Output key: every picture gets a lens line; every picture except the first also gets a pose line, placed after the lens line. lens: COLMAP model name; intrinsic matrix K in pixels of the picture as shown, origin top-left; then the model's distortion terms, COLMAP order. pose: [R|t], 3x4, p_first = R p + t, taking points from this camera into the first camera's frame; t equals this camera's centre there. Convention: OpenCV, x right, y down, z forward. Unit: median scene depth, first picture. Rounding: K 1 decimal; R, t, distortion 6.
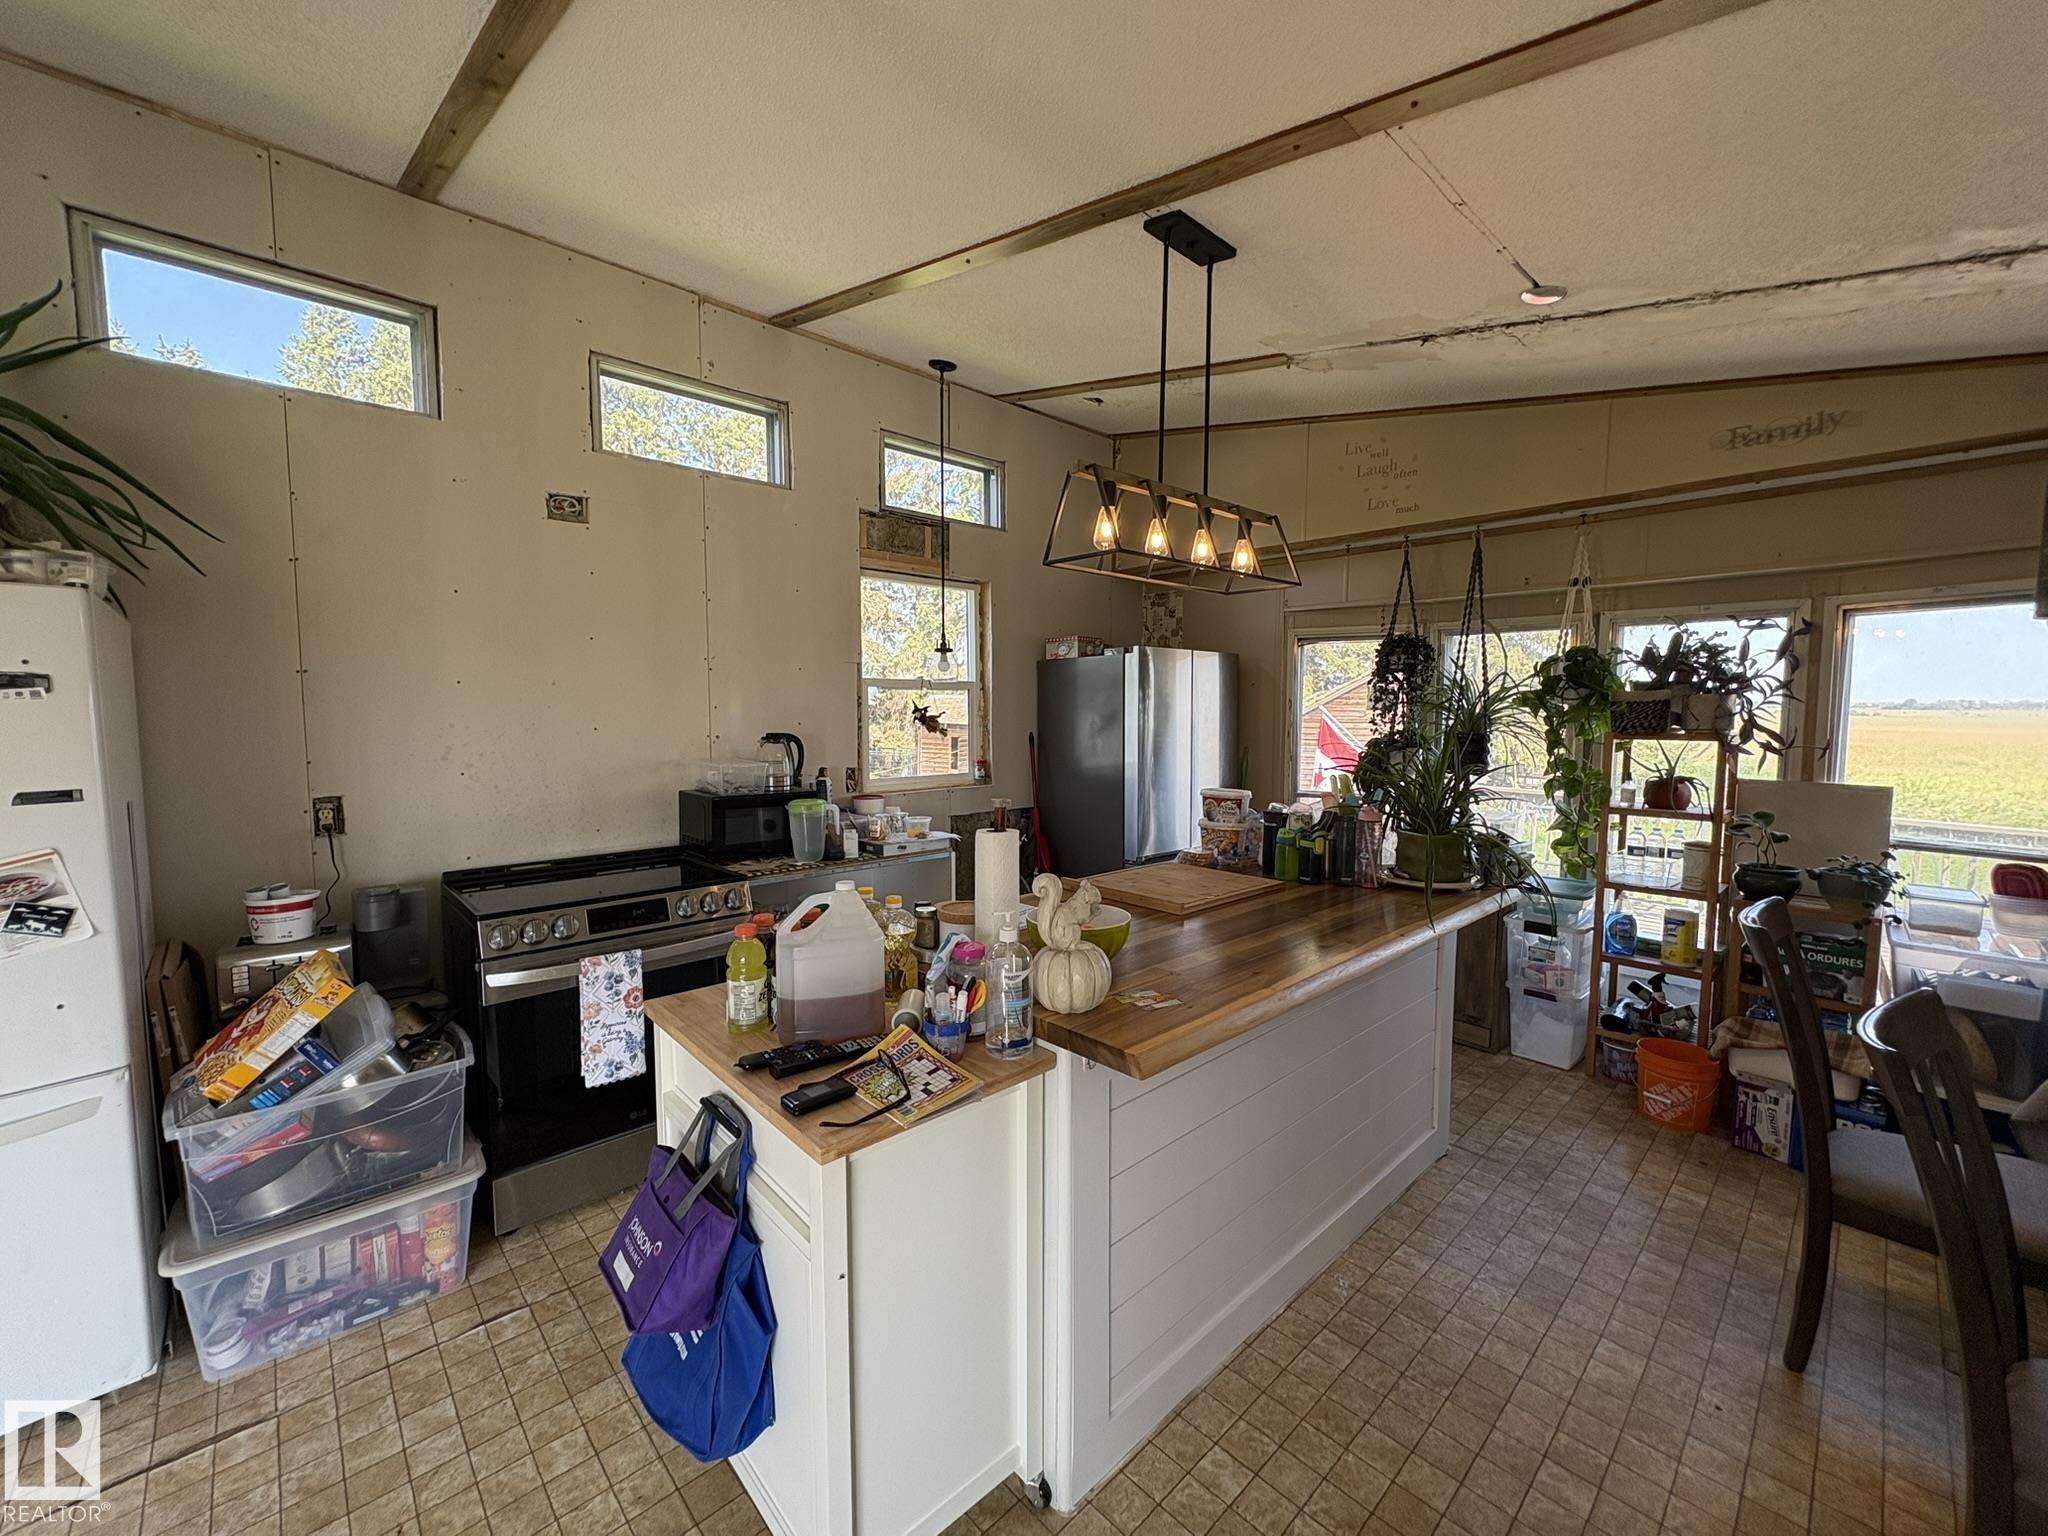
lens RADIAL K [[812.8, 0, 1027.8], [0, 812.8, 767.1], [0, 0, 1]] dist [-0.000556, 0.000406]
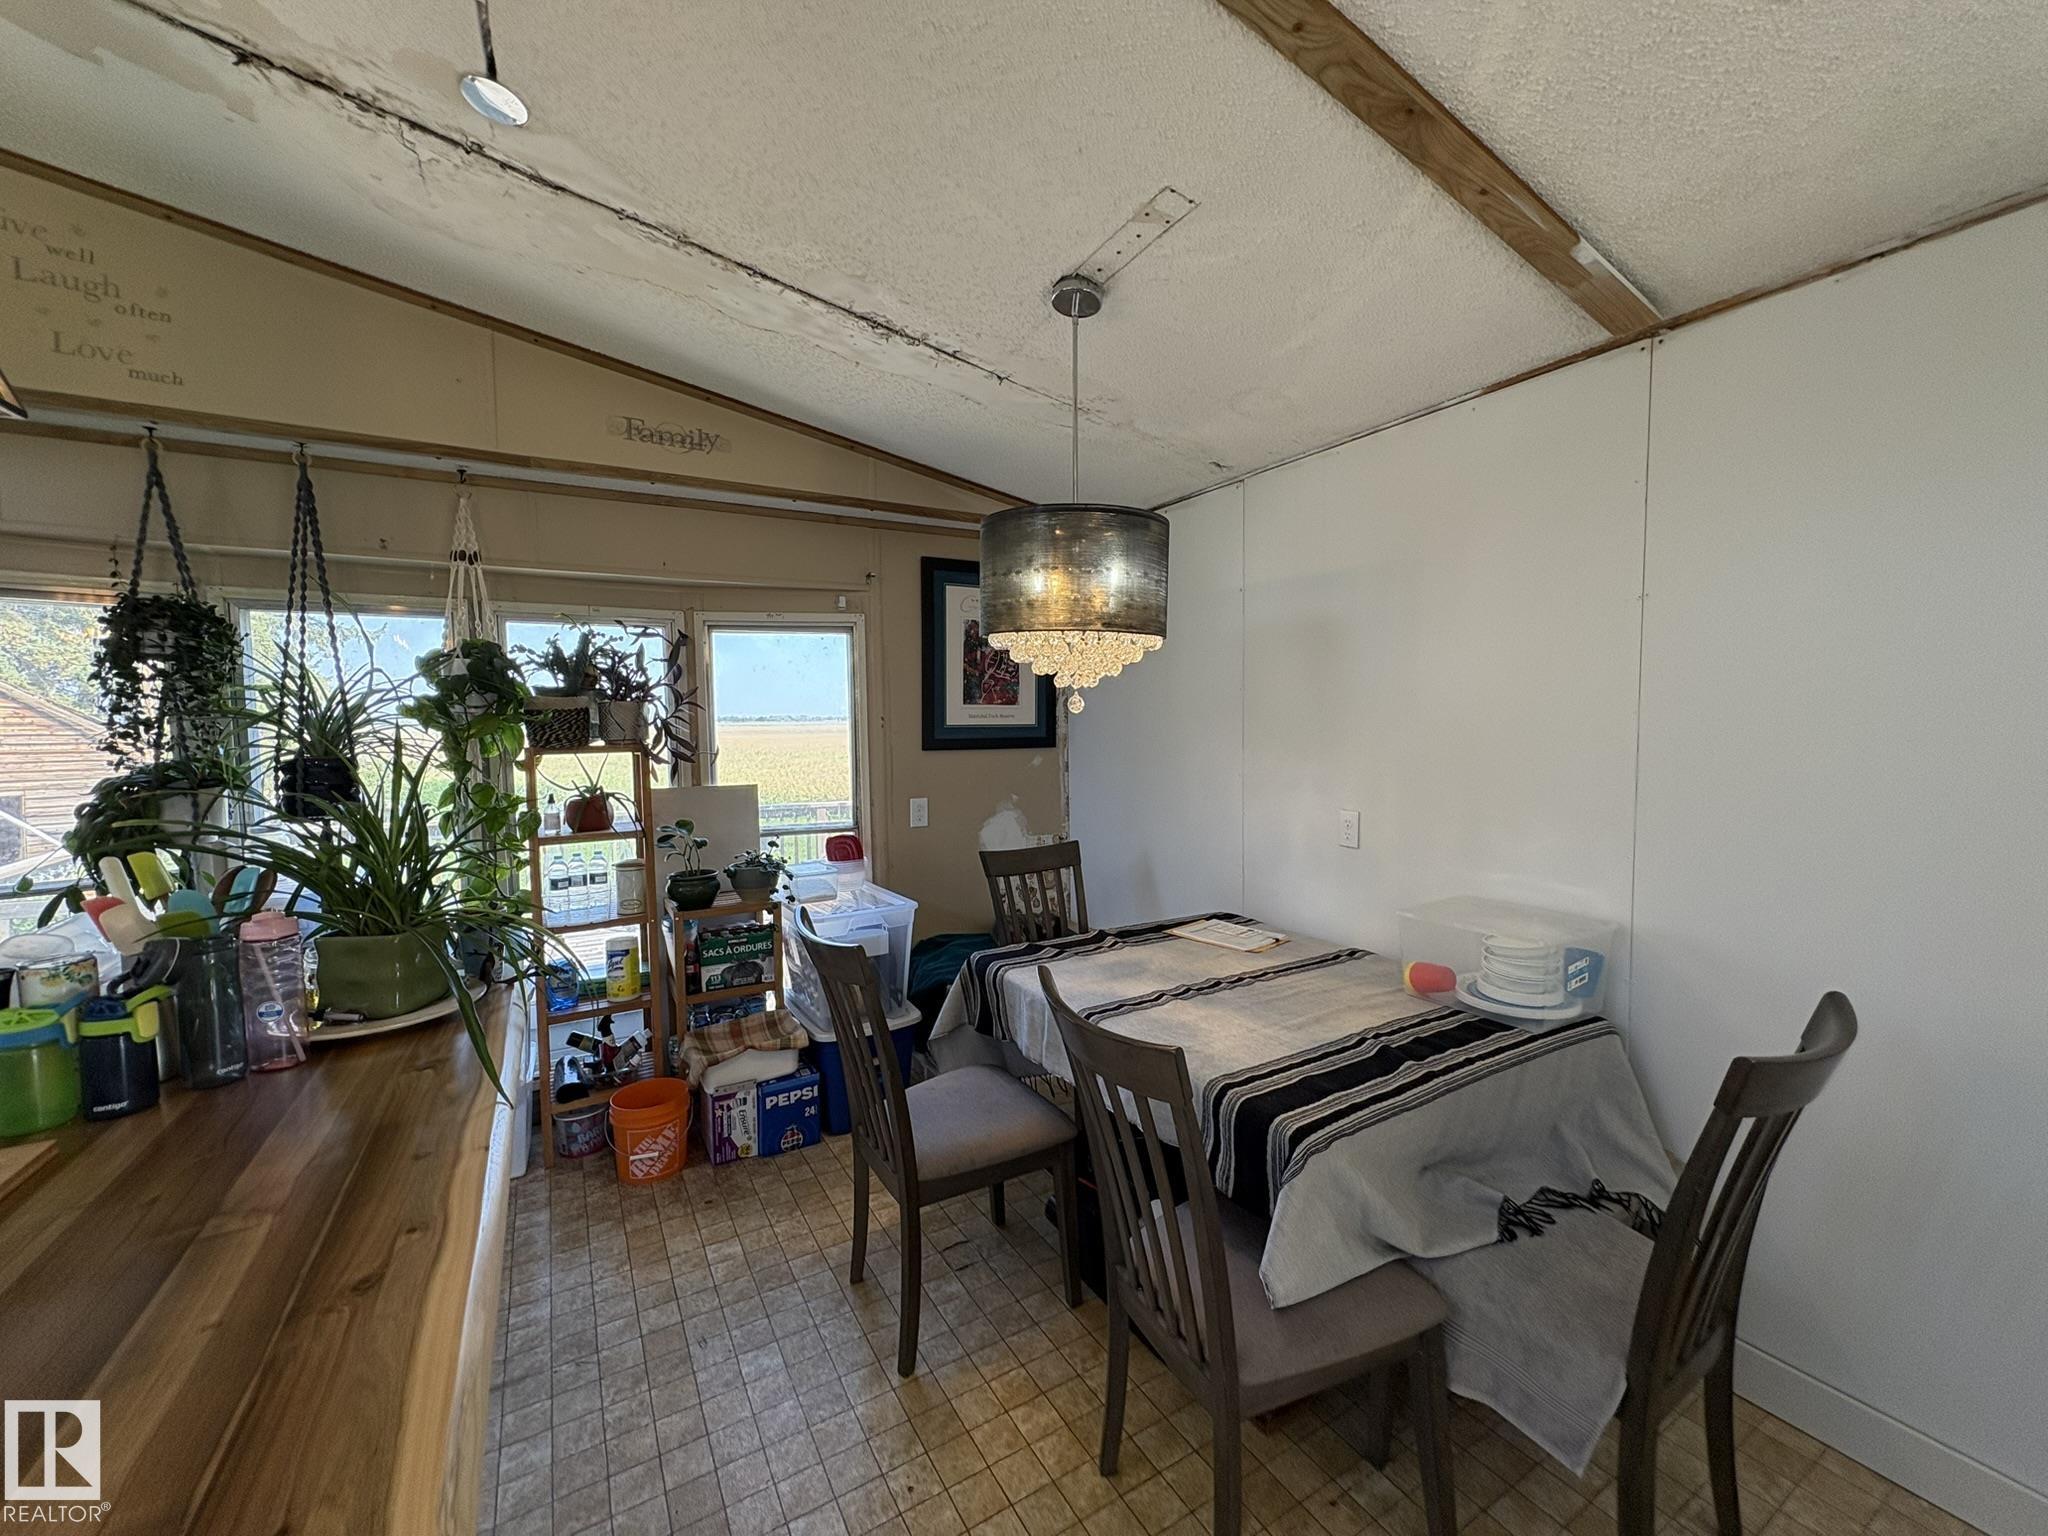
lens RADIAL K [[812.8, 0, 1022.9], [0, 812.8, 765.2], [0, 0, 1]] dist [-0.000556, 0.000406]
pose [[0.224204, -0.062961, 0.972506, 0.031232], [0.087045, 0.995216, 0.044364, -0.018039], [-0.970647, 0.074705, 0.228612, 0.333349]]
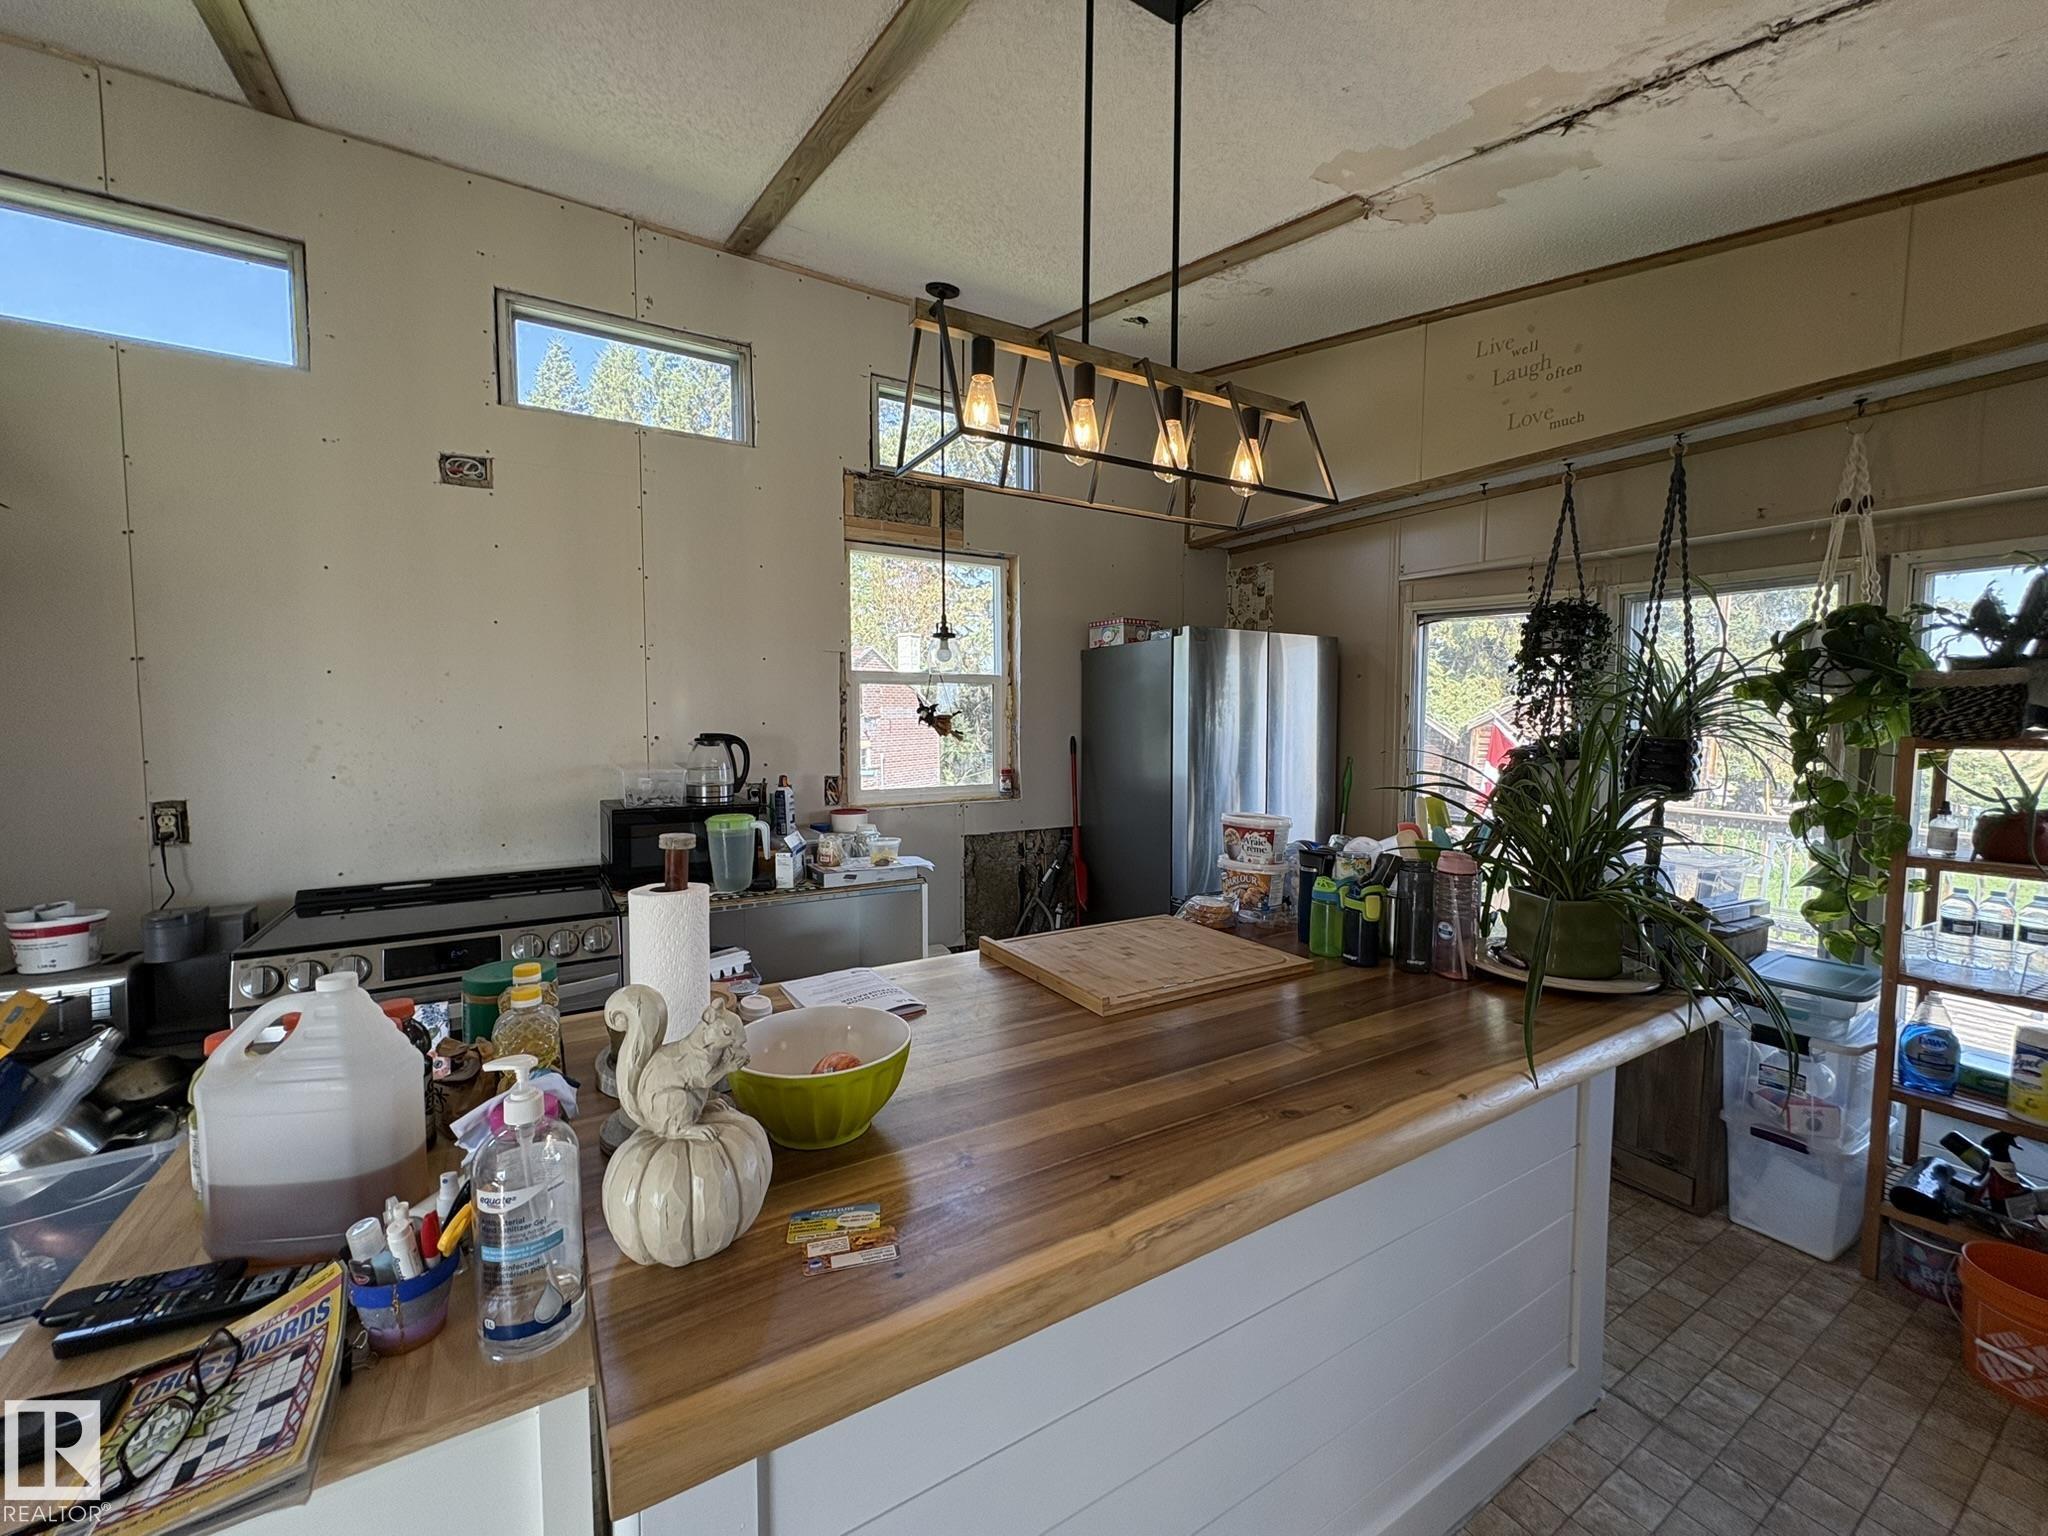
lens RADIAL K [[812.8, 0, 1028.8], [0, 812.8, 766.4], [0, 0, 1]] dist [-0.000556, 0.000406]
pose [[0.979926, 0.012199, -0.198987, 0.174951], [-0.014604, 0.999837, -0.010620, -0.004062], [0.198825, 0.013313, 0.979944, 0.249431]]
